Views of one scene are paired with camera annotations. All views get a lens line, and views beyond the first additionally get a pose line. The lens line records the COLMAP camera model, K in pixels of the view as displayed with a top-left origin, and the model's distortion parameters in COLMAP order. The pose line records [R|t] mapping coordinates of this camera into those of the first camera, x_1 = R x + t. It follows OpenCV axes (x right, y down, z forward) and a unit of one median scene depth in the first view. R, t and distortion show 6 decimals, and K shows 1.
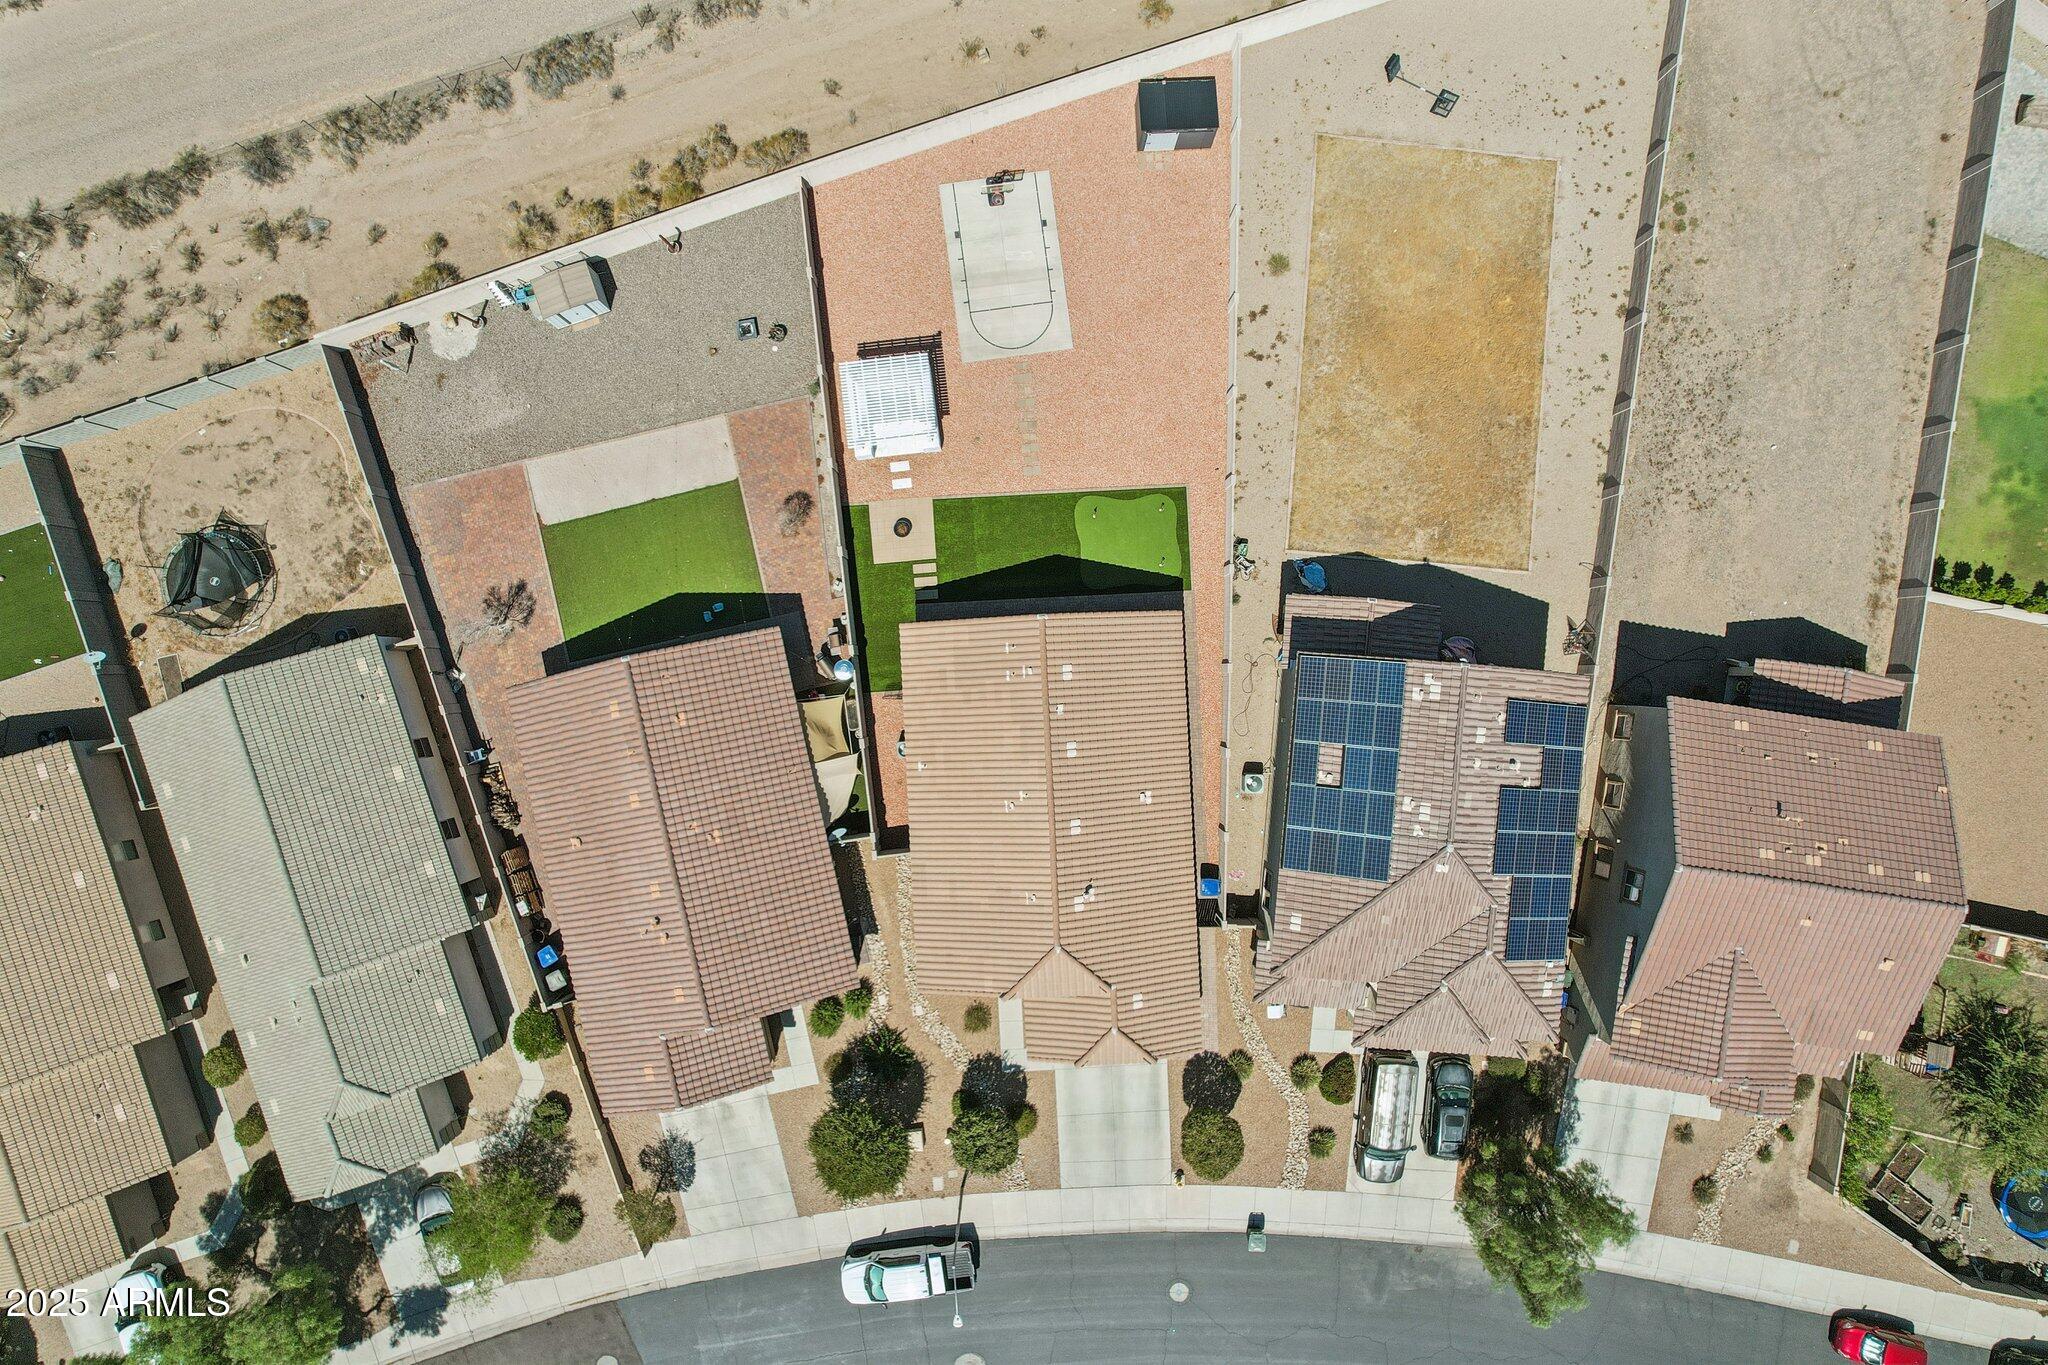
lens RADIAL K [[1268.6, 0, 1024.0], [0, 1268.6, 682.5], [0, 0, 1]] dist [-0.043870, -0.000530]
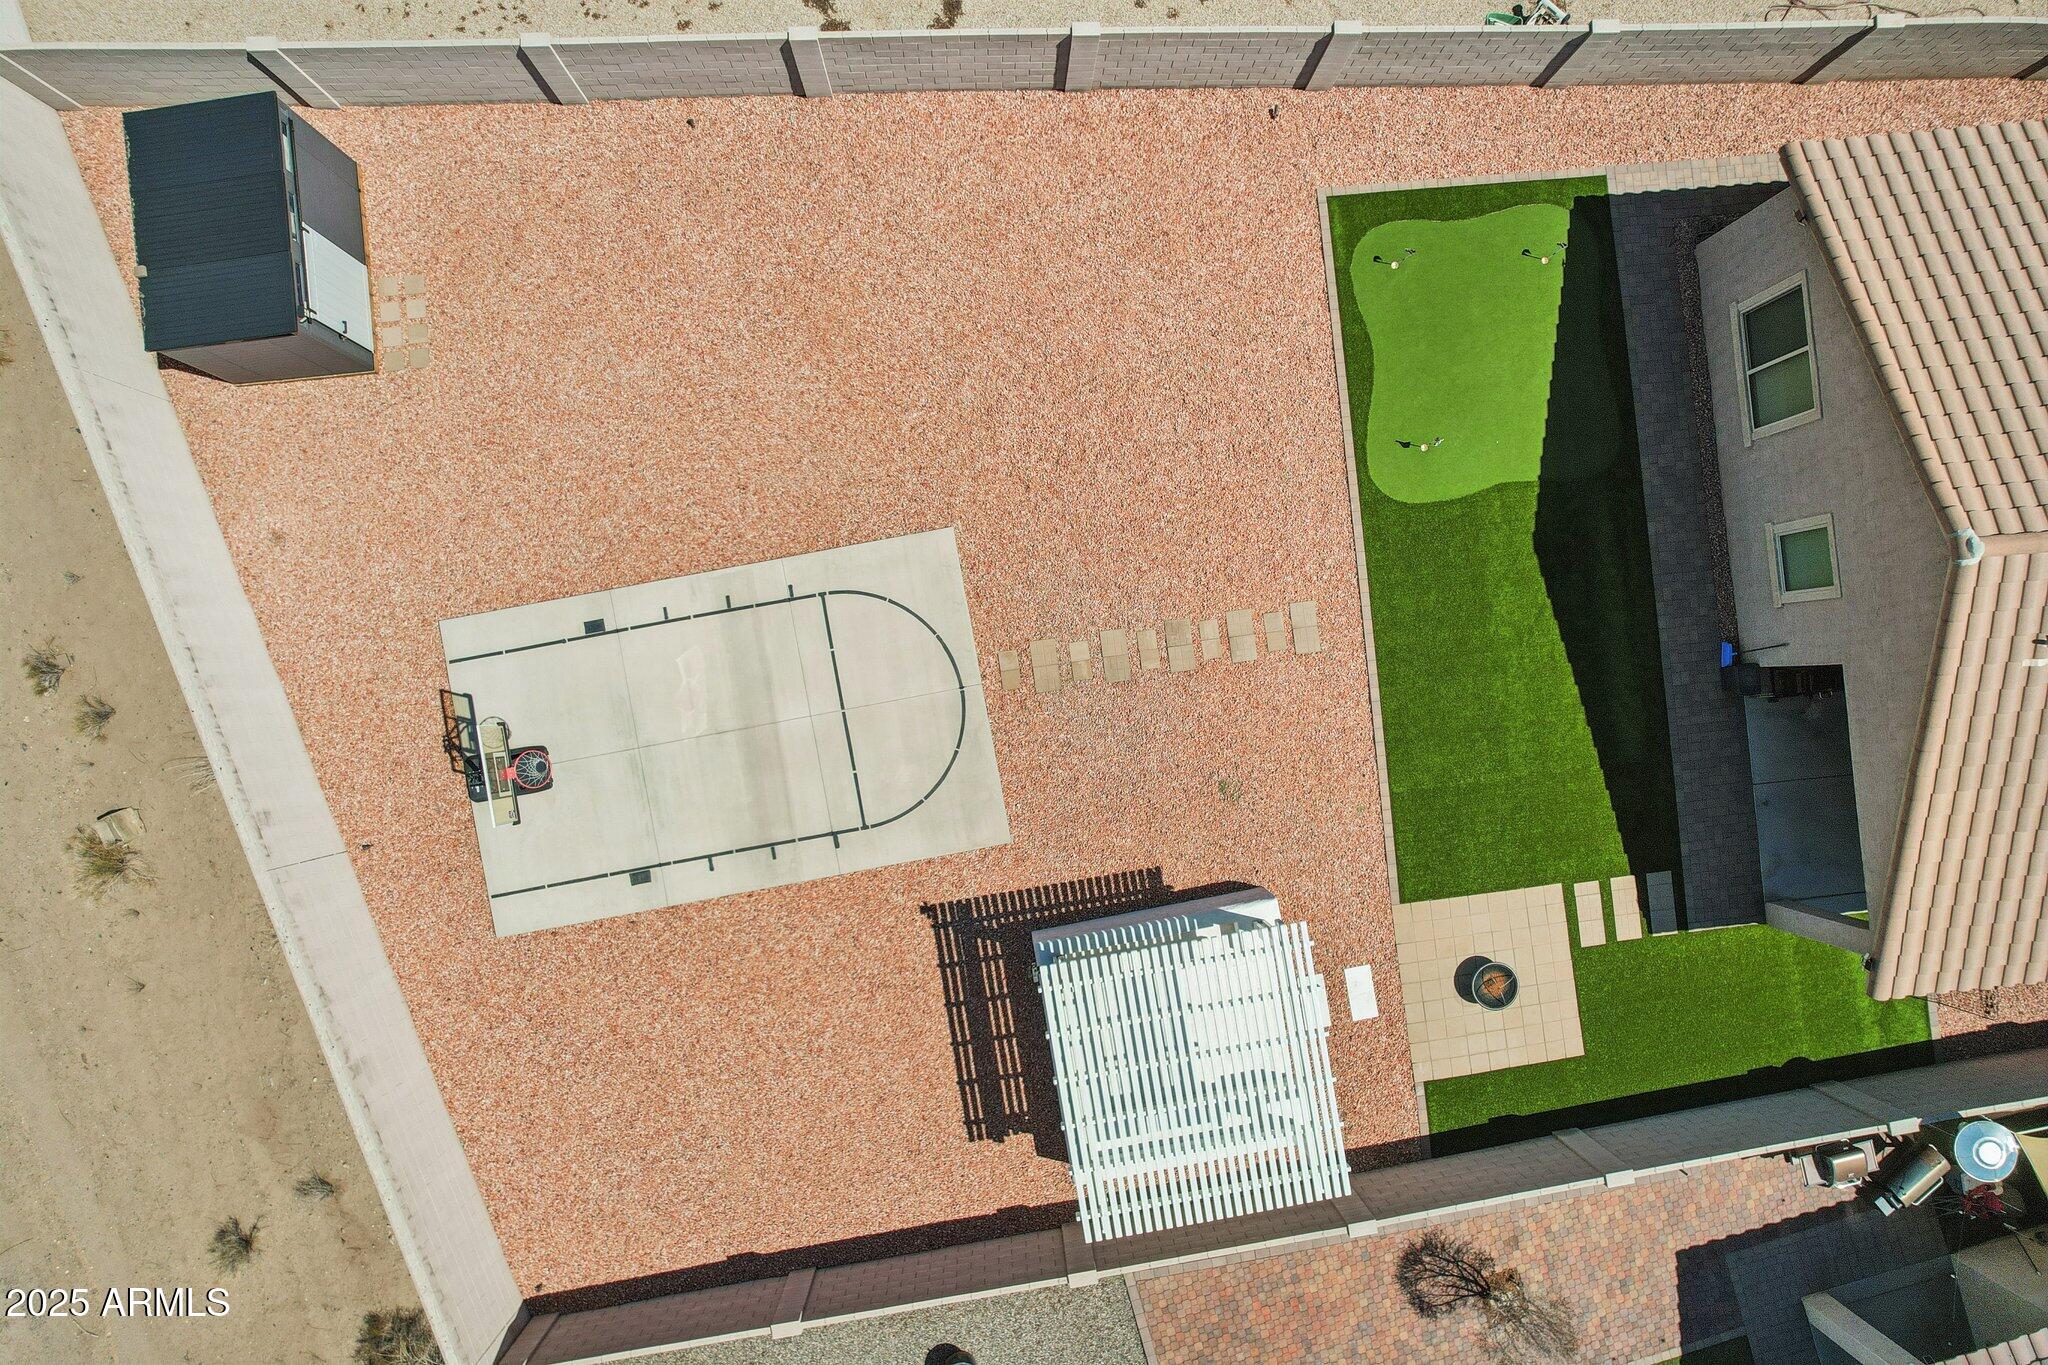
lens RADIAL K [[1306.9, 0, 1056.3], [0, 1306.9, 674.7], [0, 0, 1]] dist [-0.070123, 0.058749]
pose [[-0.050387, -0.998670, 0.010914, -0.007230], [0.998112, -0.049969, 0.035715, -0.251908], [-0.035122, 0.012693, 0.999302, 0.642188]]
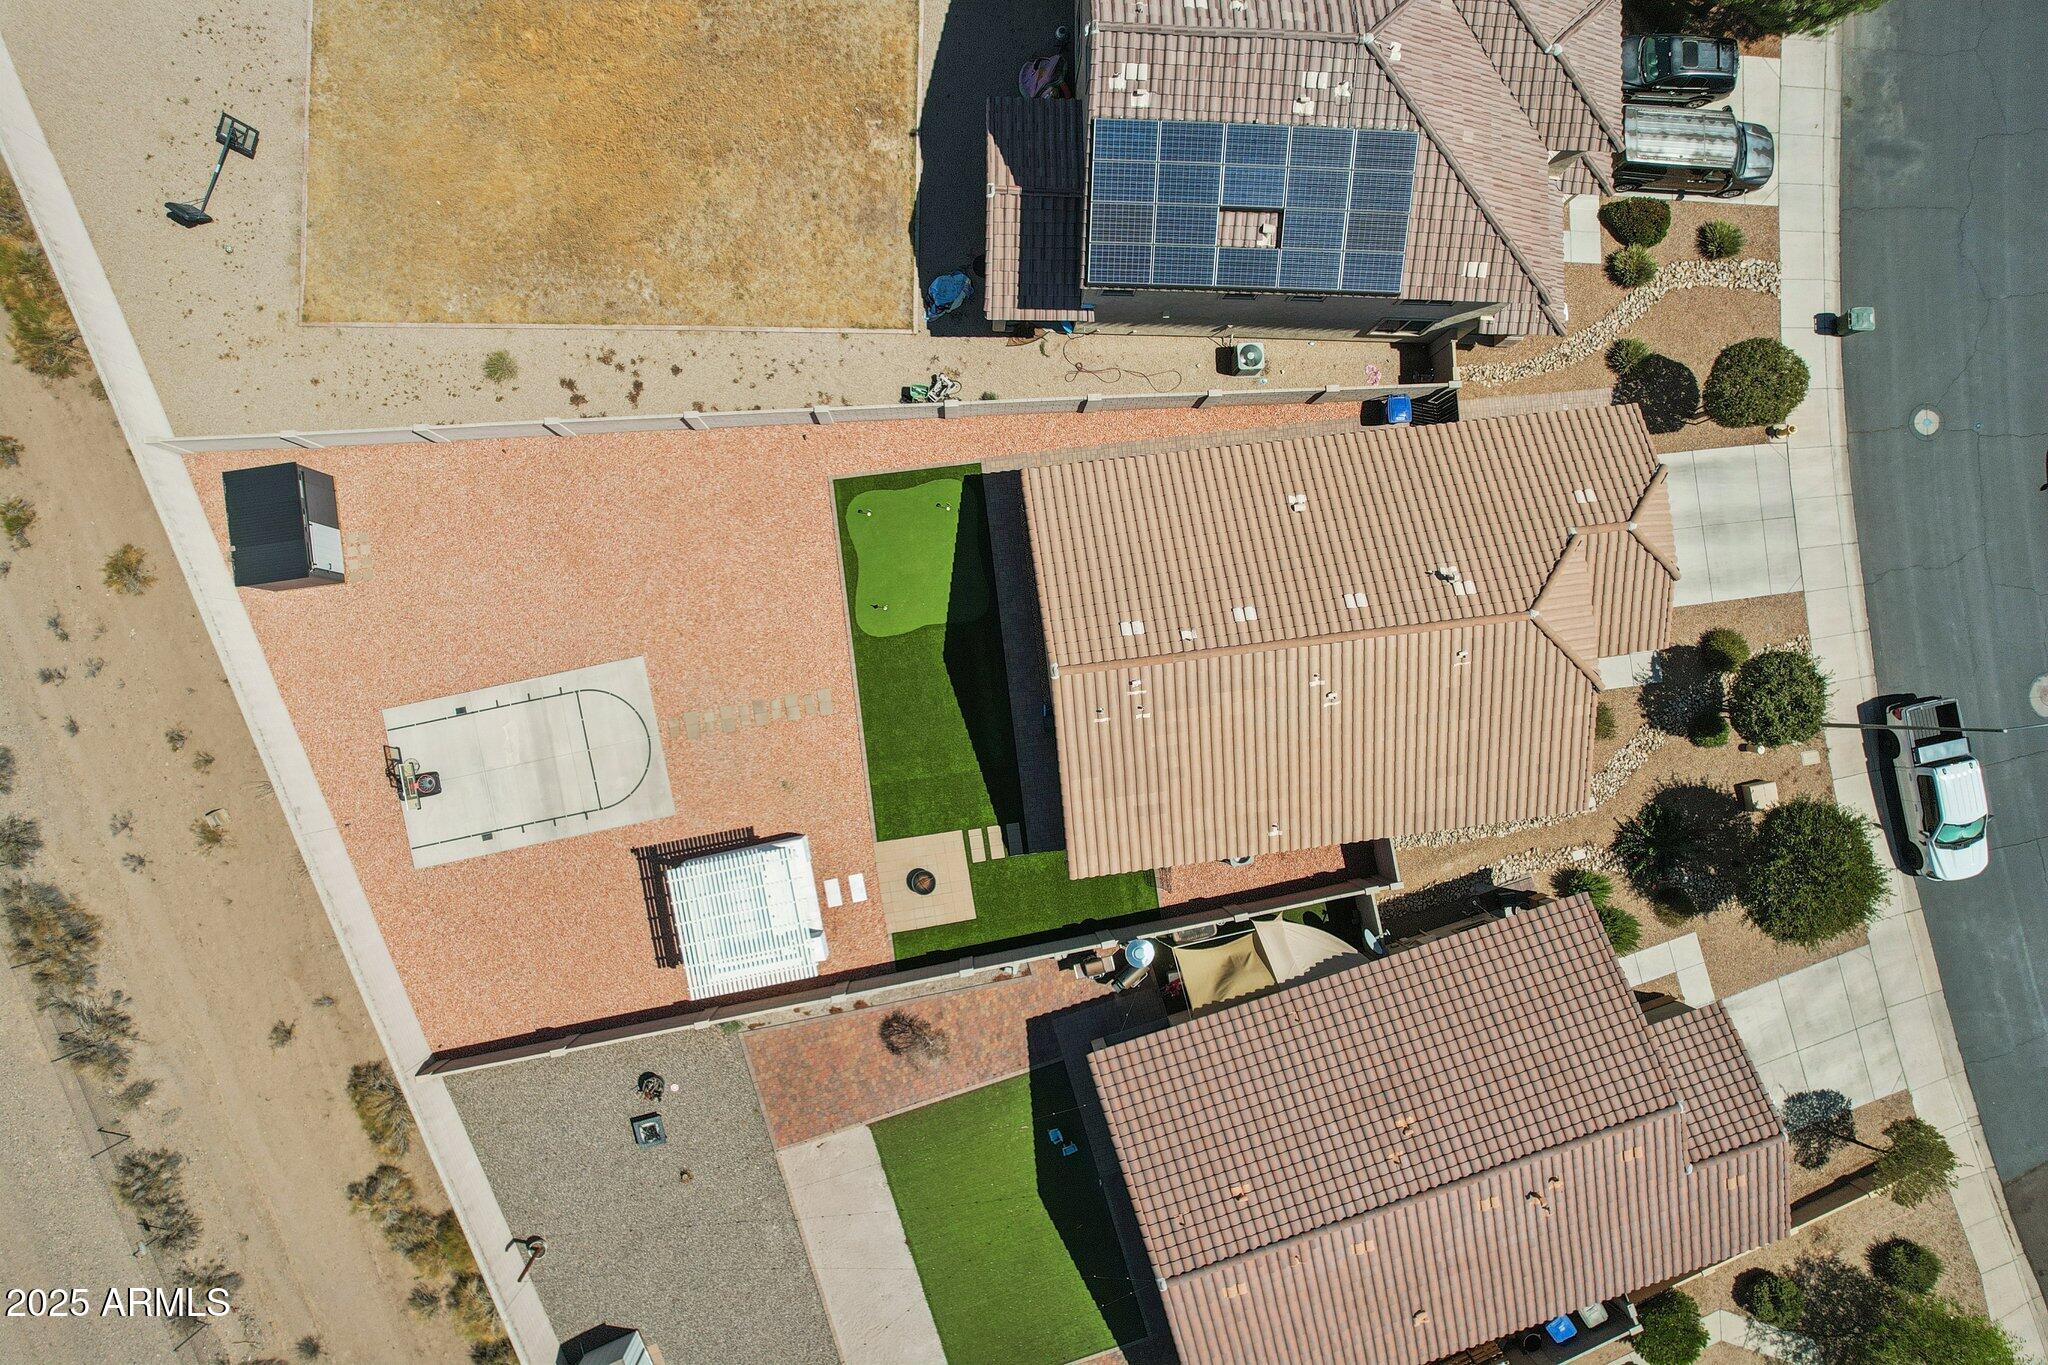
lens RADIAL K [[1306.9, 0, 1056.3], [0, 1306.9, 674.7], [0, 0, 1]] dist [-0.070123, 0.058749]
pose [[-0.073209, -0.997282, 0.008356, 0.006293], [0.995519, -0.072572, 0.060628, -0.083906], [-0.059857, 0.012757, 0.998125, 0.281805]]
